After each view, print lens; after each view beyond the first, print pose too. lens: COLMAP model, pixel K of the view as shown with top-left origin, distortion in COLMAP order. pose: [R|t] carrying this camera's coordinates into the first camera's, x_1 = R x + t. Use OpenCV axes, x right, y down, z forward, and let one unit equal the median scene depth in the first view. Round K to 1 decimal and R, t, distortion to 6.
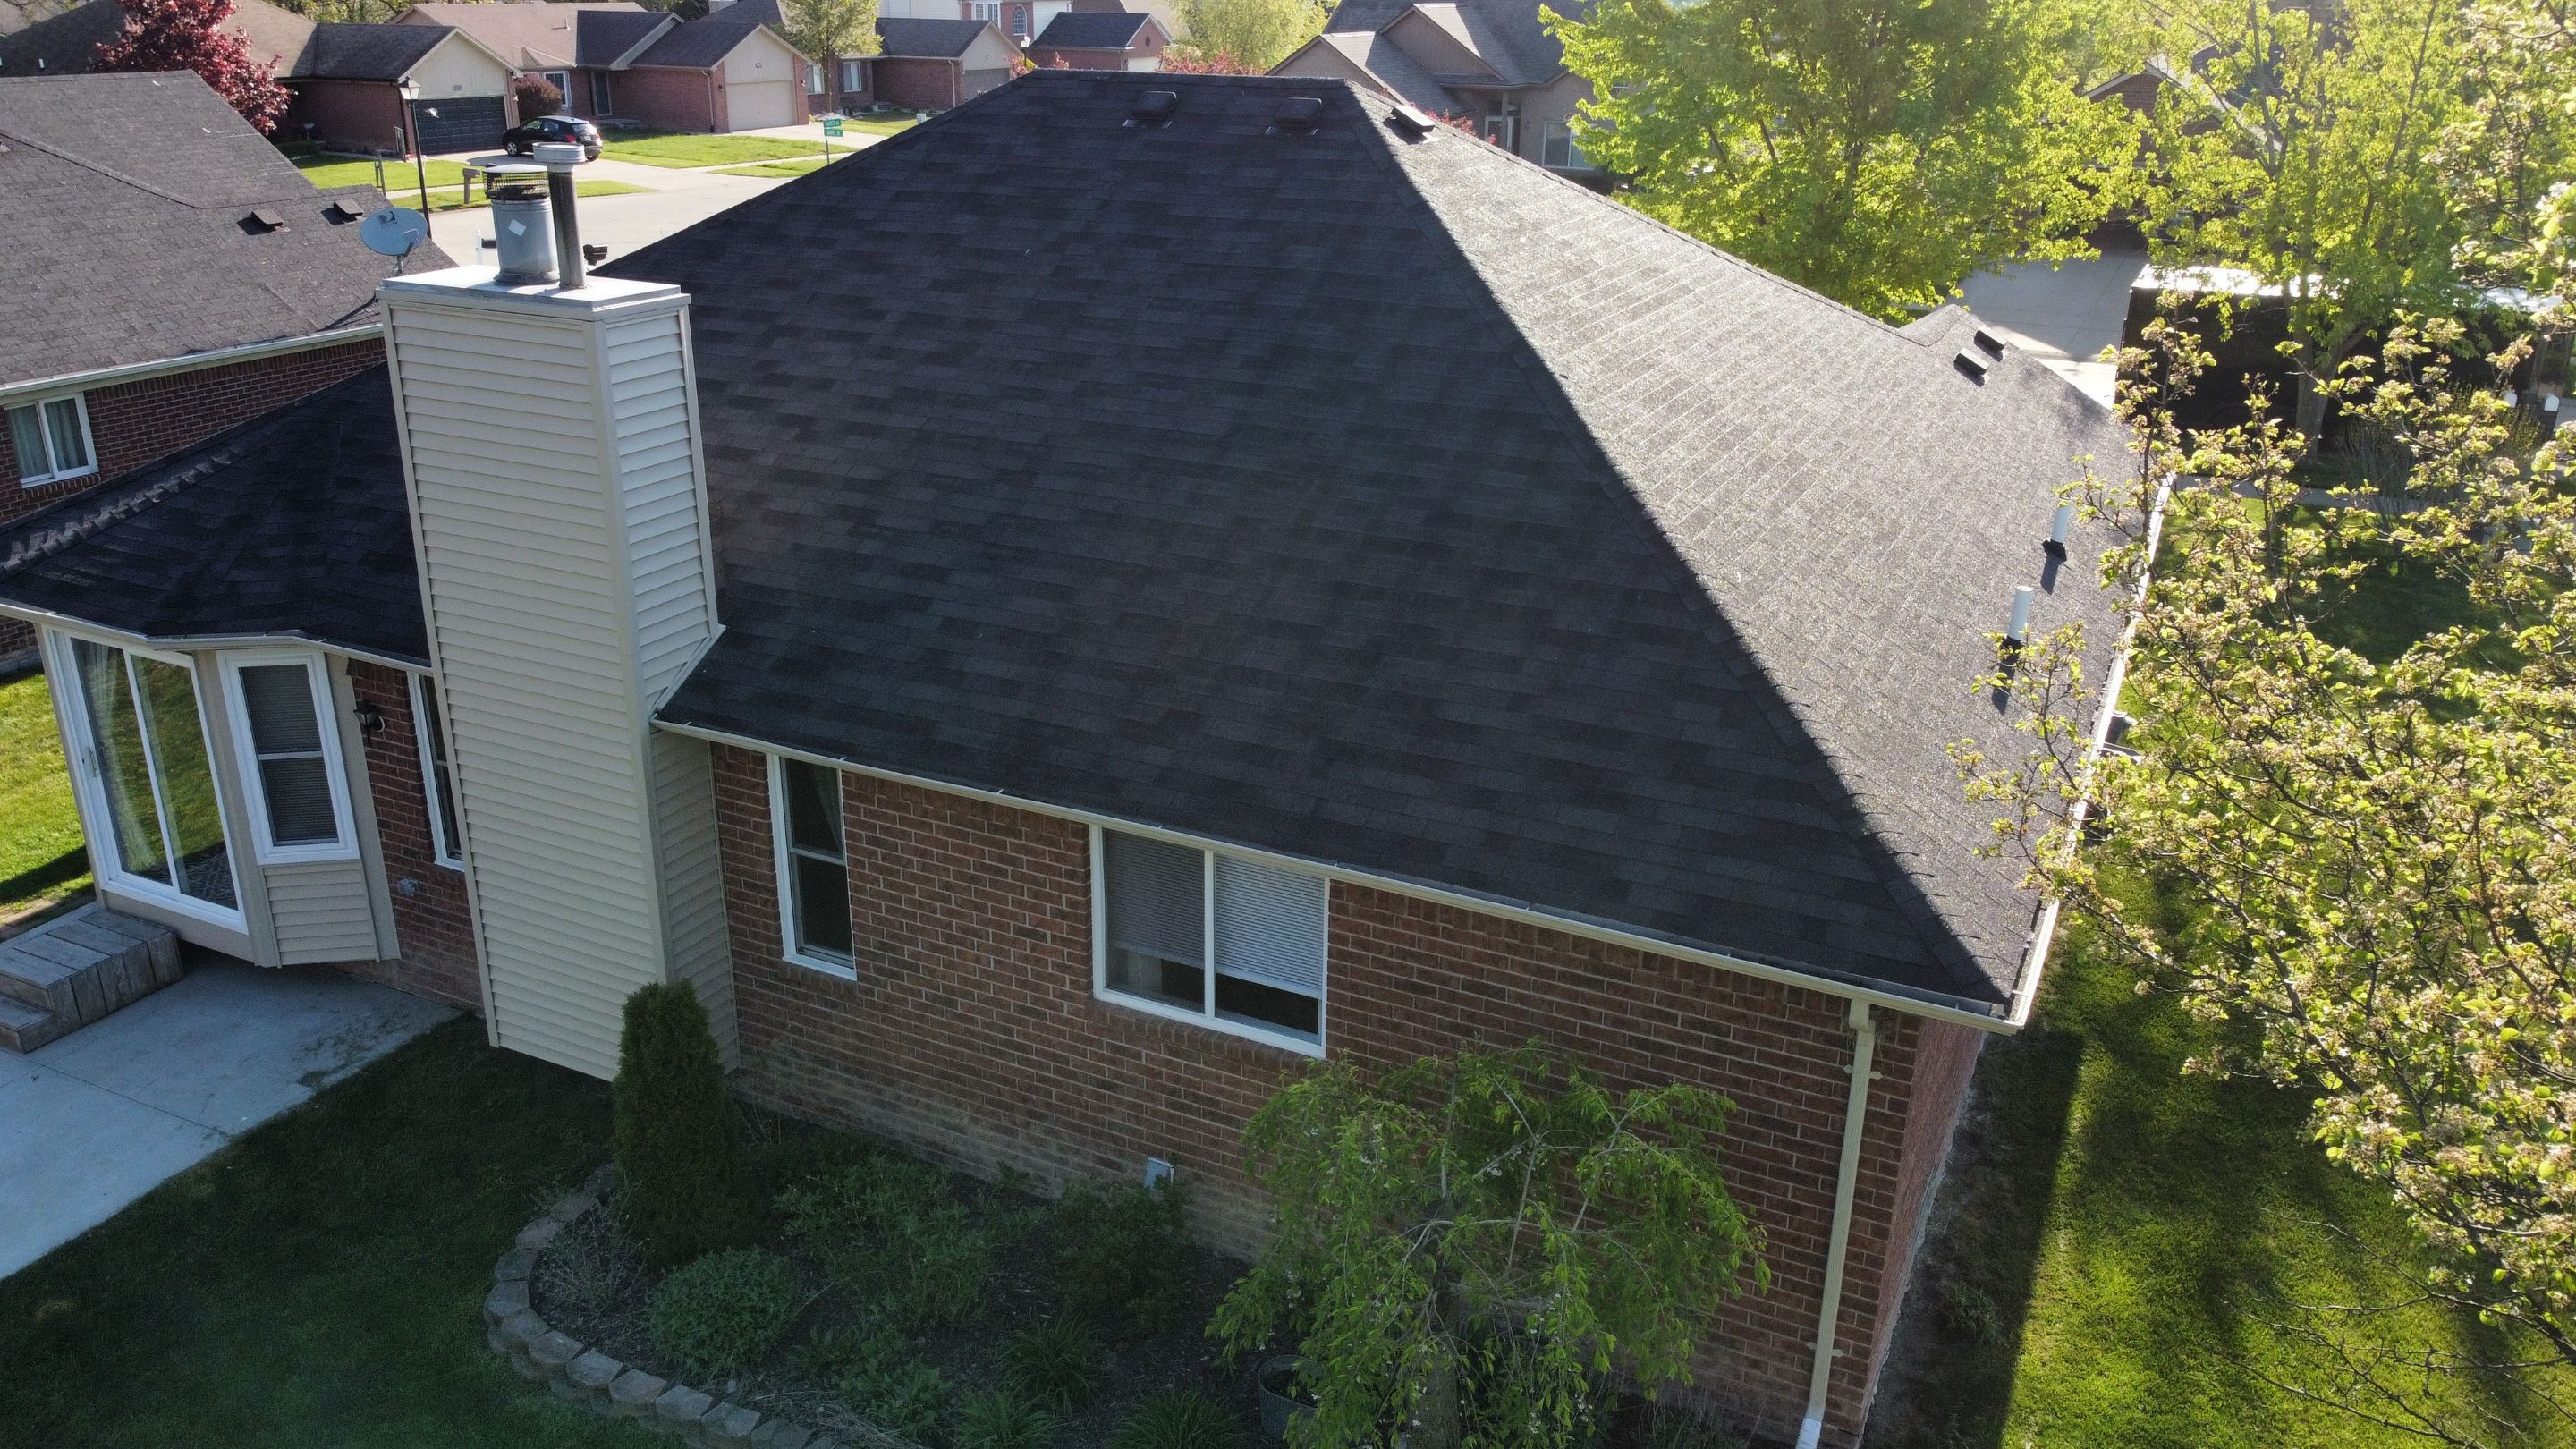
lens RADIAL K [[1953.6, 0, 1274.6], [0, 1953.6, 732.8], [0, 0, 1]] dist [0.009095, -0.014658]
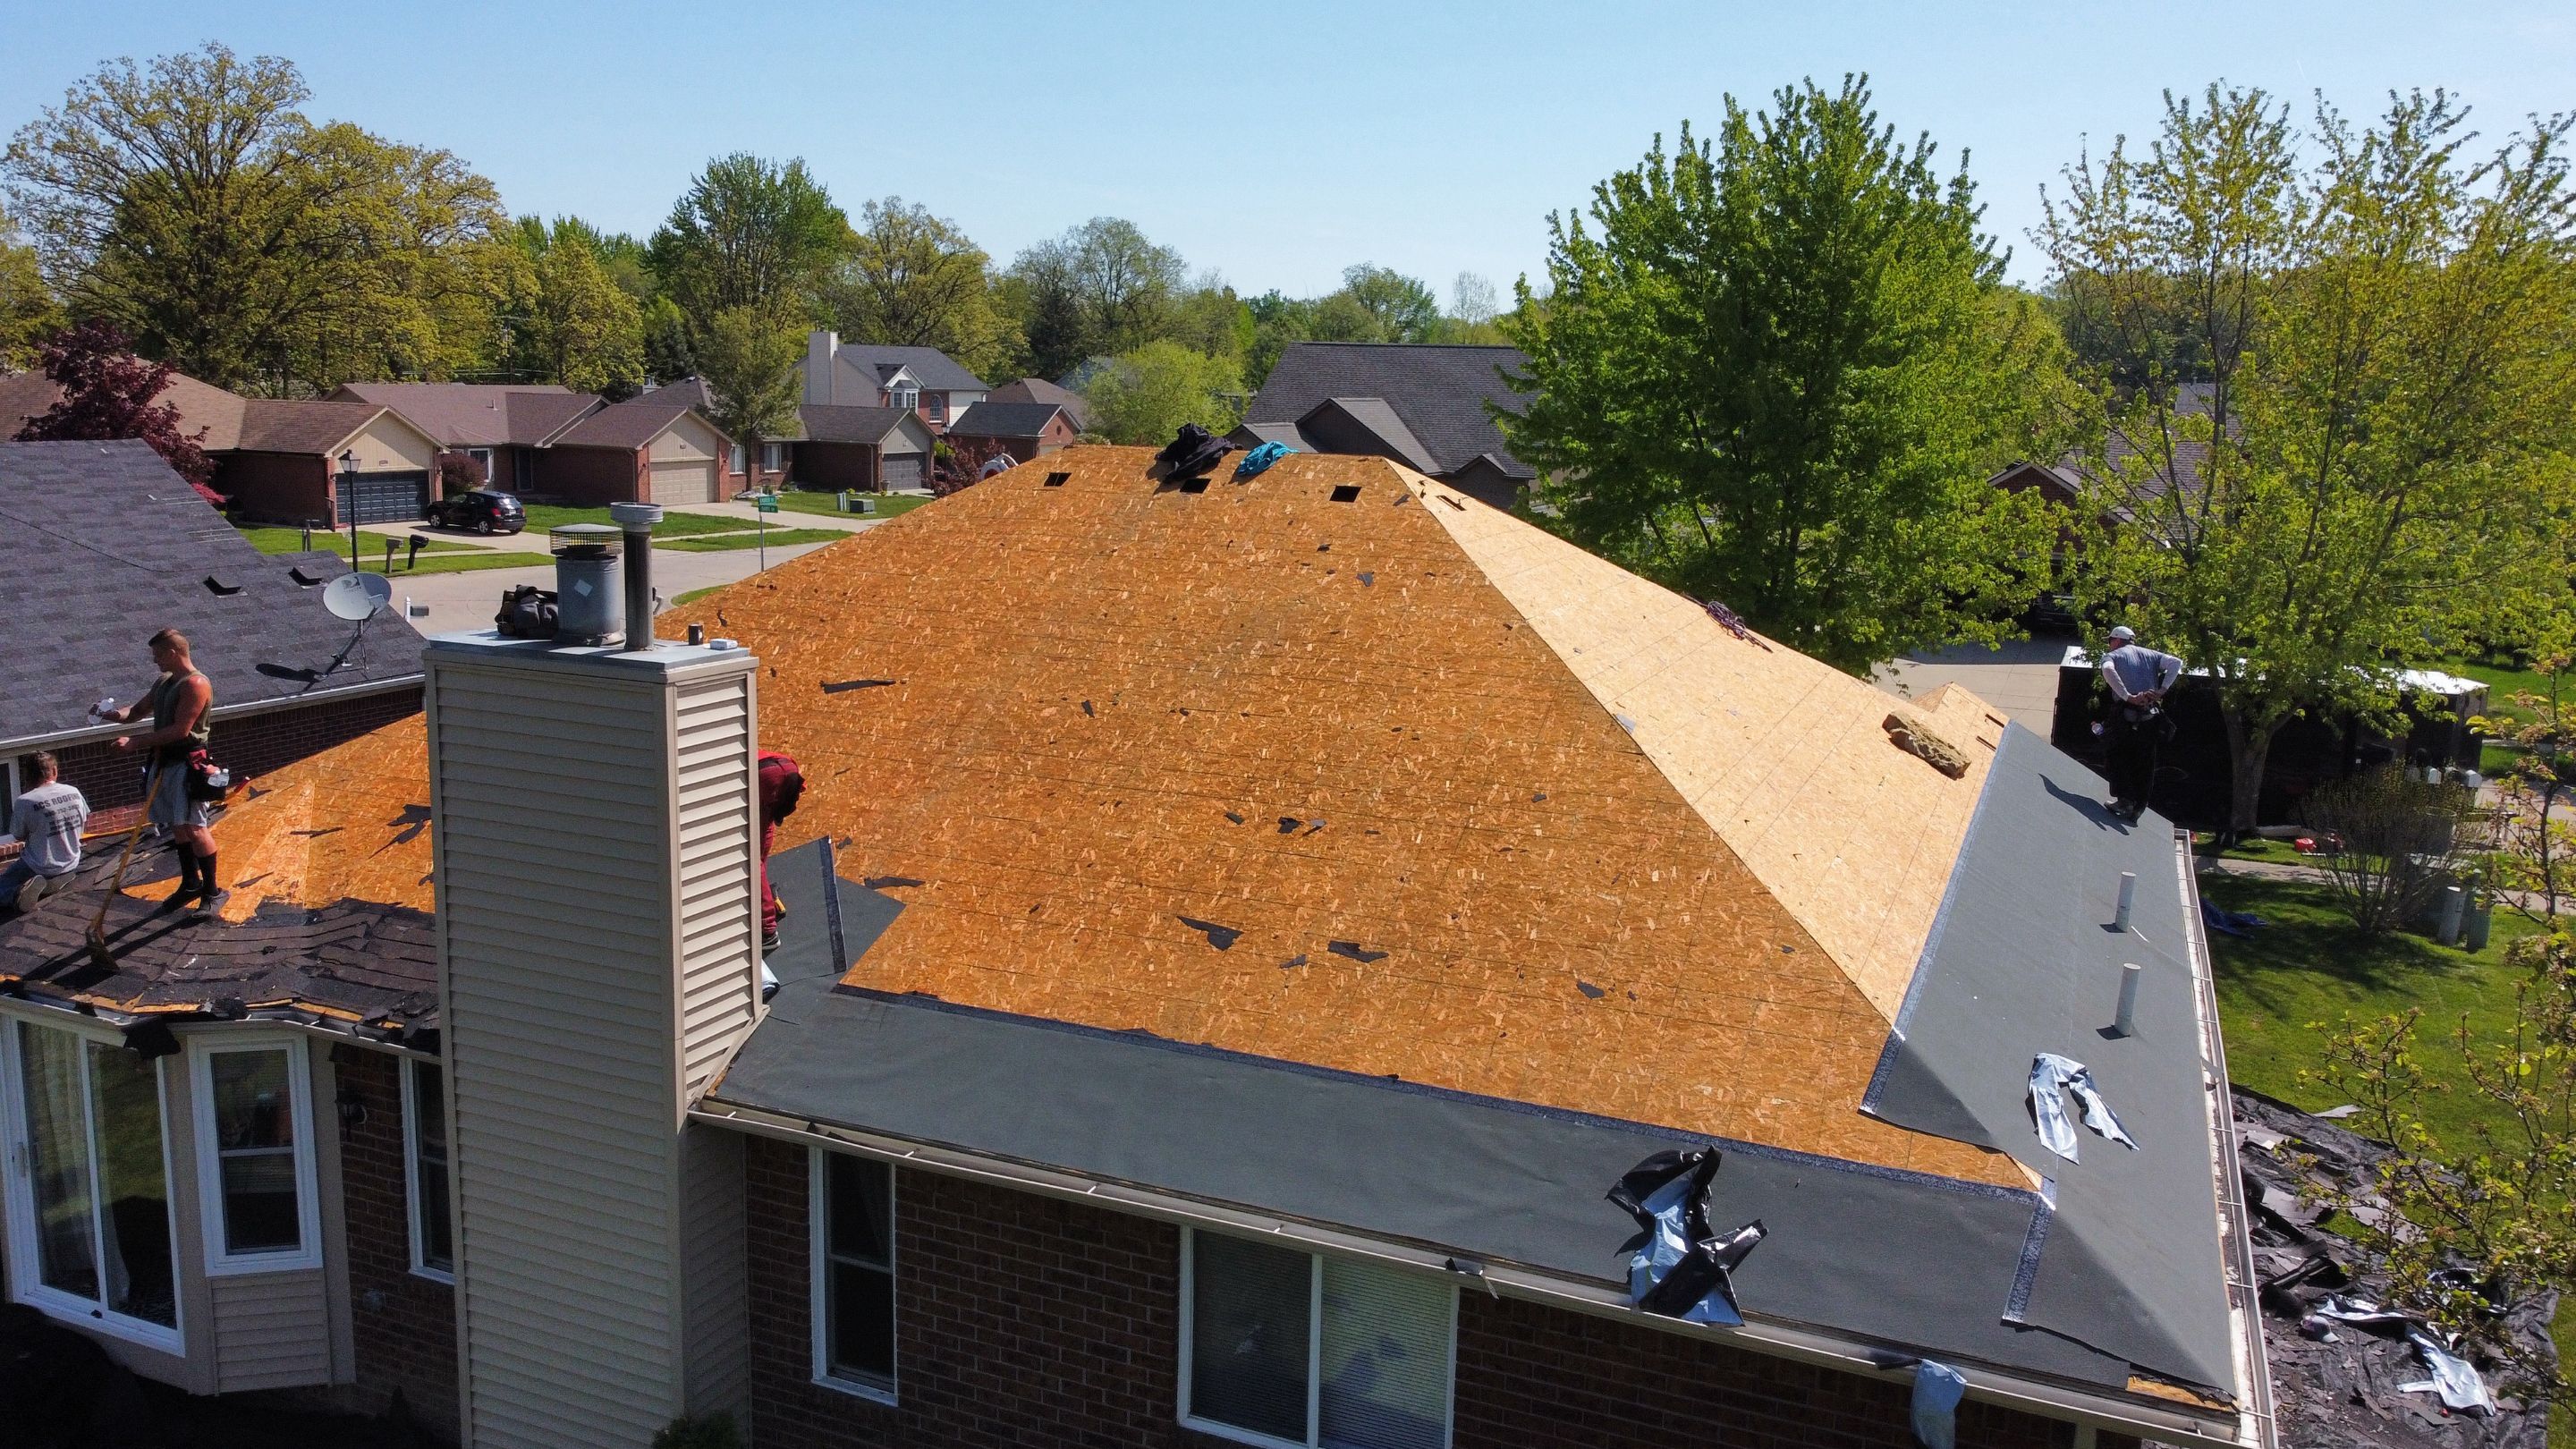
lens RADIAL K [[1953.6, 0, 1298.4], [0, 1953.6, 724.8], [0, 0, 1]] dist [0.009095, -0.014658]
pose [[0.998140, 0.006598, 0.060603, -0.086430], [0.005071, 0.981694, -0.190397, -0.008201], [-0.060750, 0.190350, 0.979835, 0.051066]]
